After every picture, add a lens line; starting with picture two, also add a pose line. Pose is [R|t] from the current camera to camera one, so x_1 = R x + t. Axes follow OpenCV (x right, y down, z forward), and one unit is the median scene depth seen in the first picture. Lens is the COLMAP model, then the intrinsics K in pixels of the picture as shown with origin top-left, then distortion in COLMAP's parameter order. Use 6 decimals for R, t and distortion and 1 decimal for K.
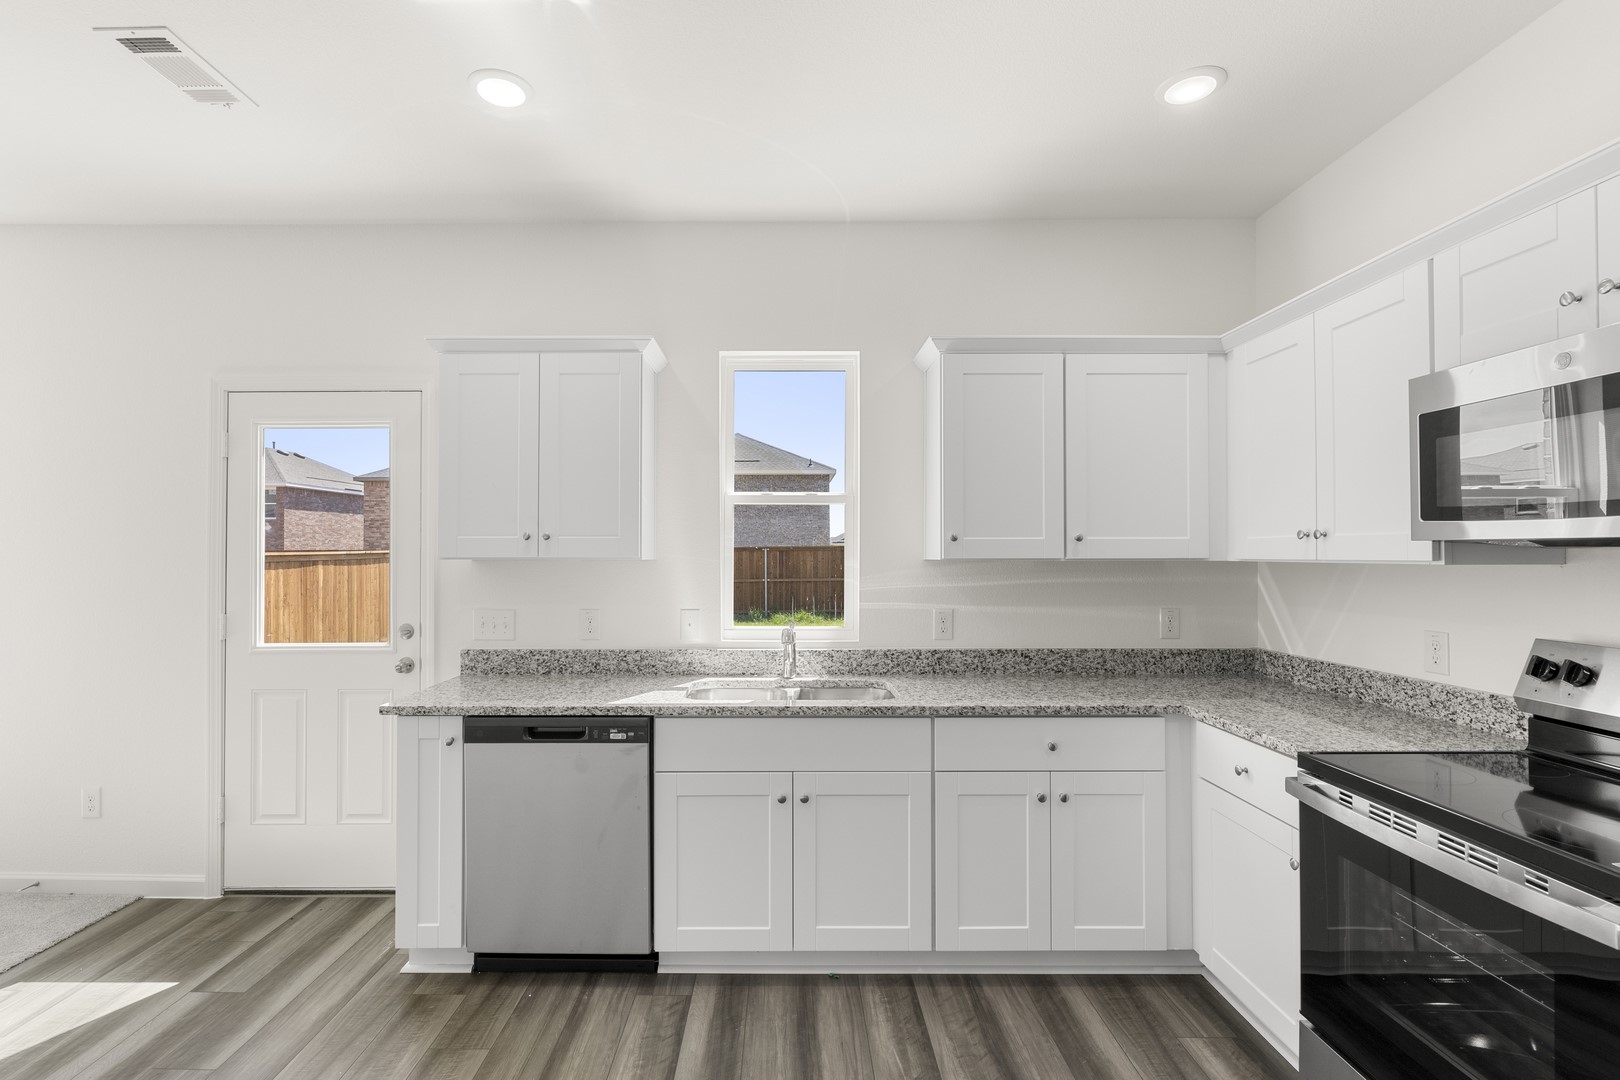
lens RADIAL K [[762.5, 0, 783.8], [0, 762.5, 544.6], [0, 0, 1]] dist [-0.001956, -0.000419]
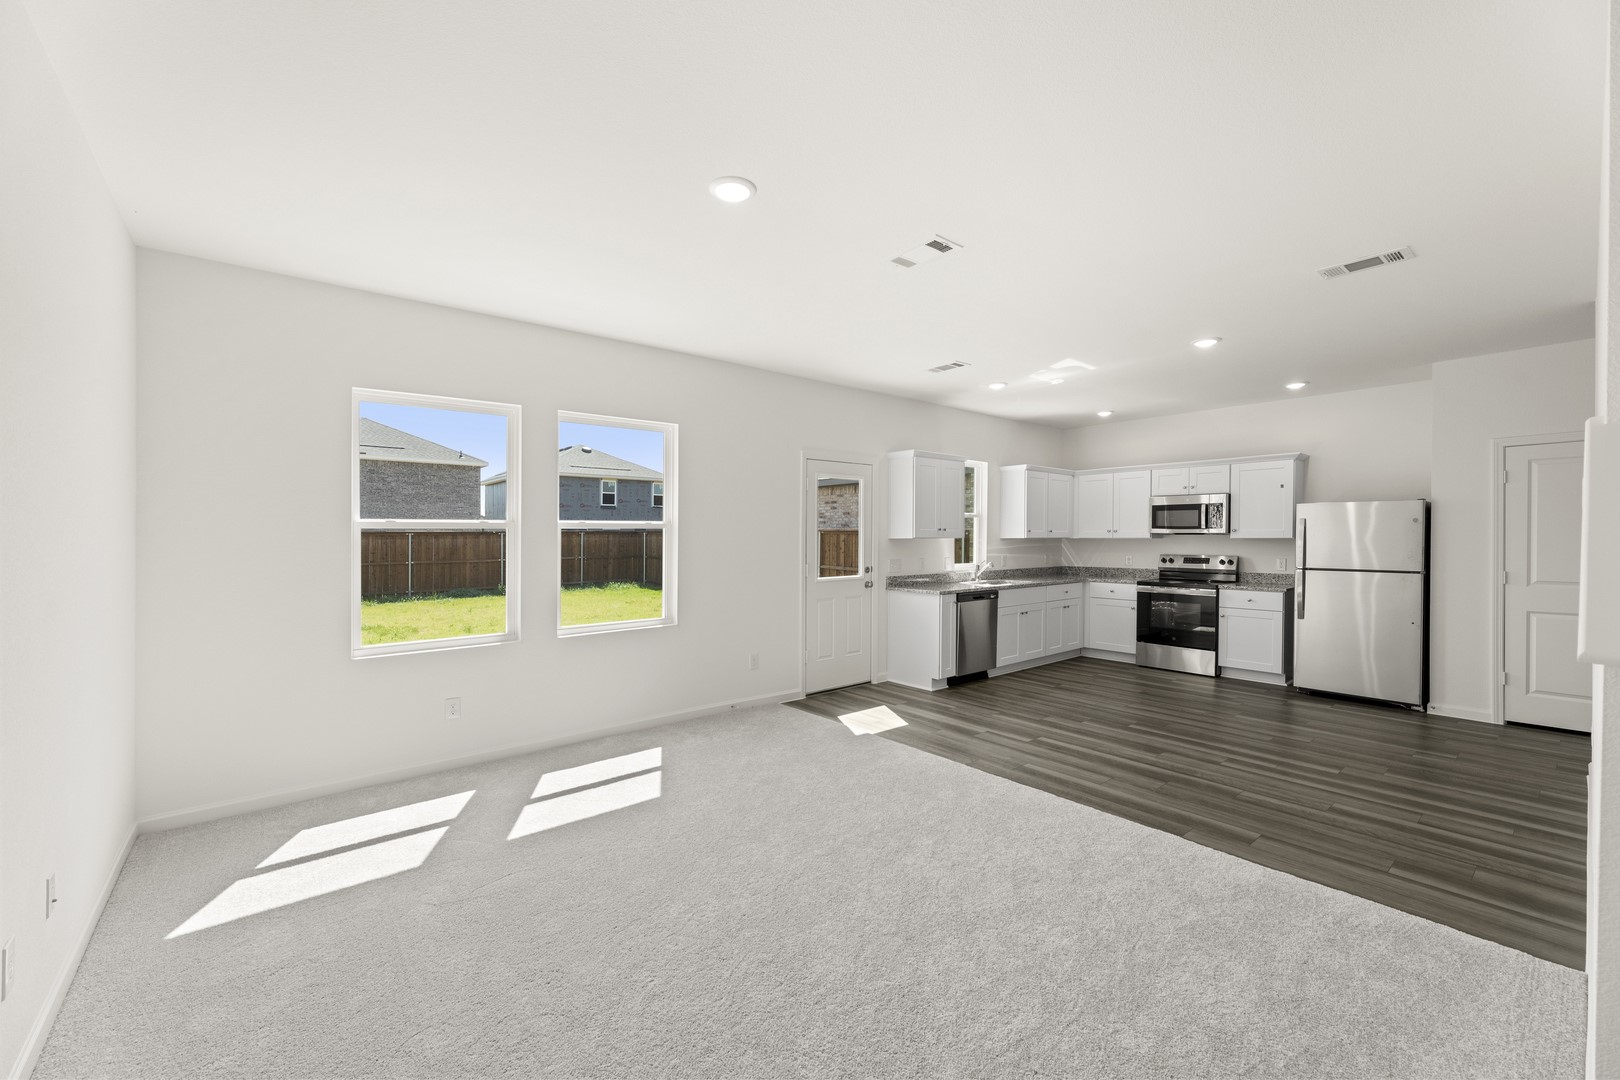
lens RADIAL K [[646.5, 0, 813.8], [0, 646.5, 547.9], [0, 0, 1]] dist [0.000923, -0.000332]
pose [[0.763754, -0.010886, 0.645416, -2.051972], [-0.006810, 0.999666, 0.024919, 0.000431], [-0.645472, -0.023427, 0.763425, -0.416363]]
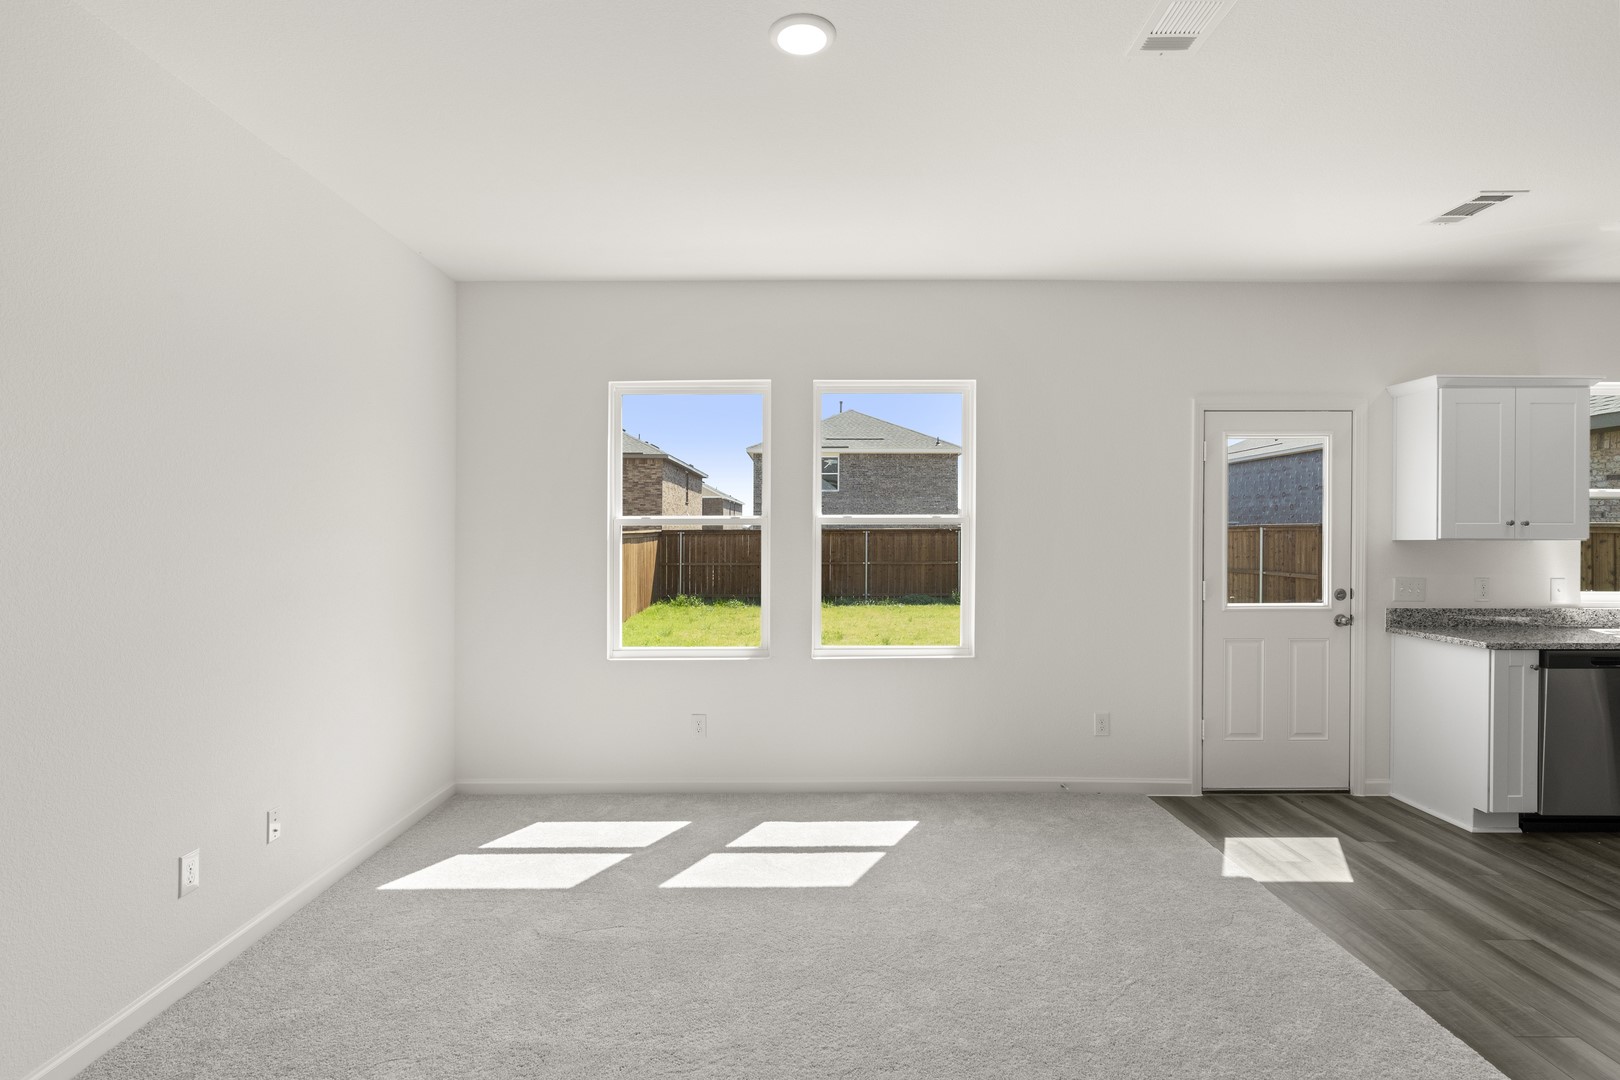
lens RADIAL K [[825.5, 0, 810.0], [0, 825.5, 540.0], [0, 0, 1]] dist [-0.002135, -0.000313]
pose [[0.999947, 0.003472, 0.009682, -1.562903], [-0.003636, 0.999849, 0.016997, -0.000981], [-0.009621, -0.017031, 0.999809, -0.450832]]
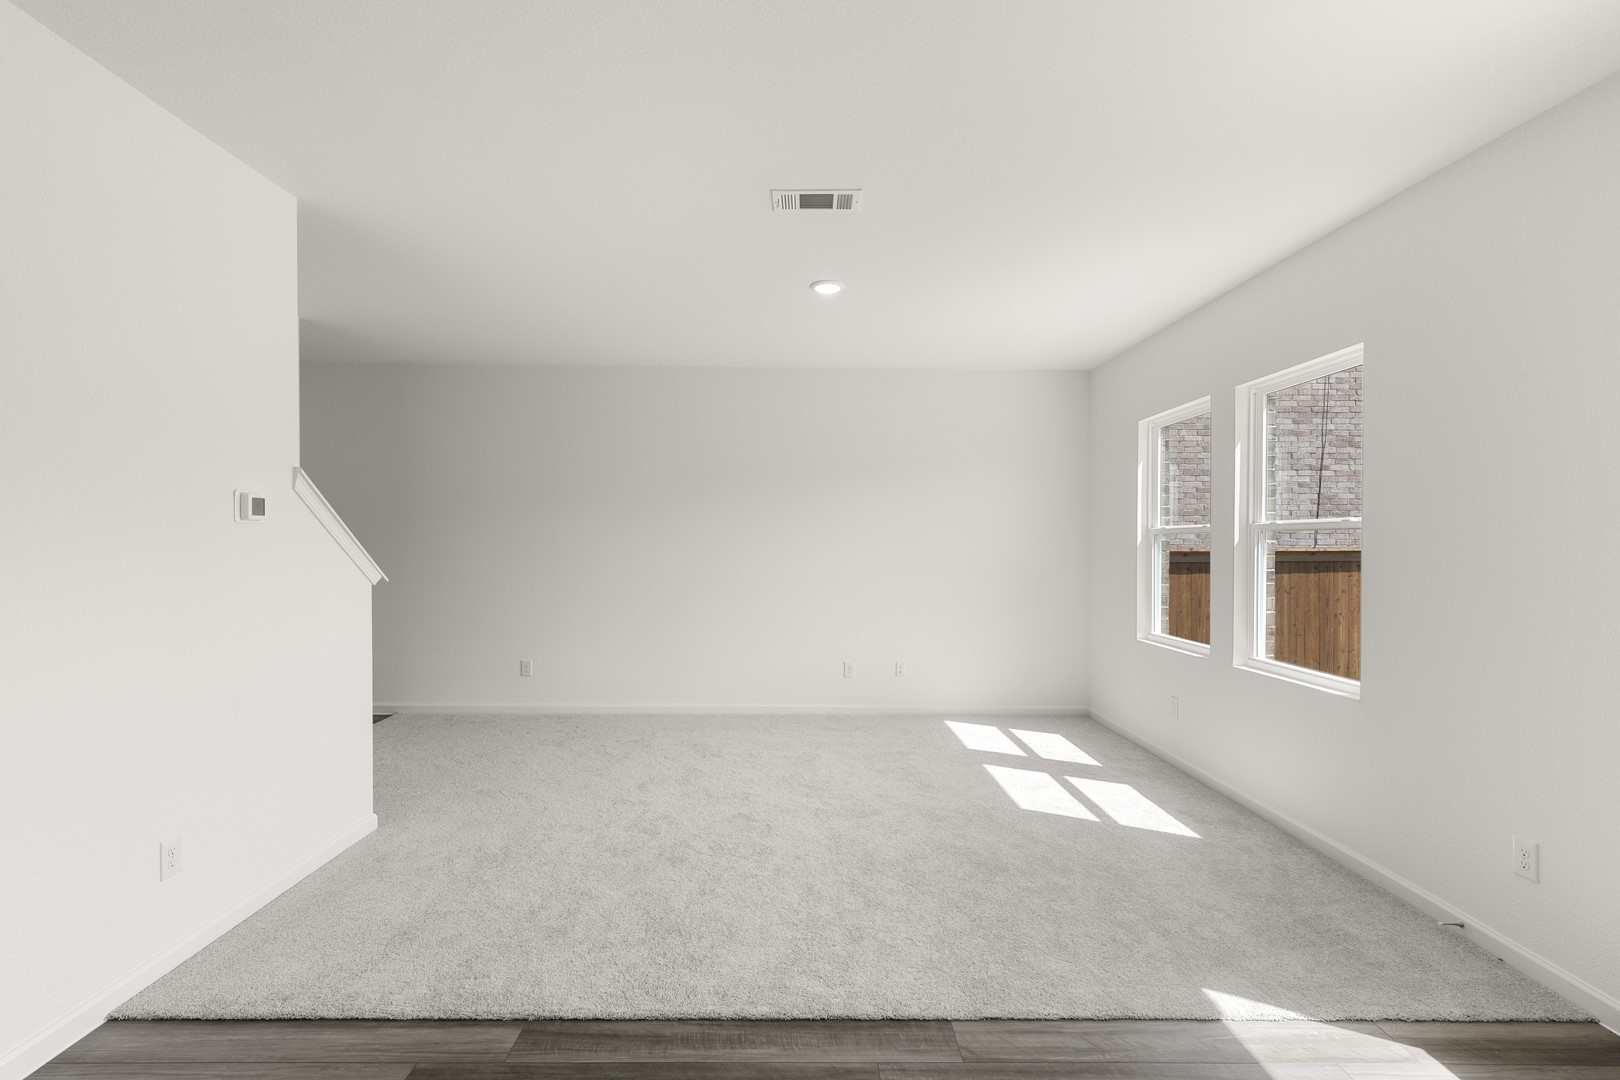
lens RADIAL K [[734.3, 0, 783.9], [0, 734.3, 542.3], [0, 0, 1]] dist [-0.000617, -0.000239]
pose [[-0.003305, 0.007394, -0.999967, -0.170056], [0.010380, 0.999919, 0.007359, 0.001254], [0.999941, -0.010355, -0.003382, 0.265460]]
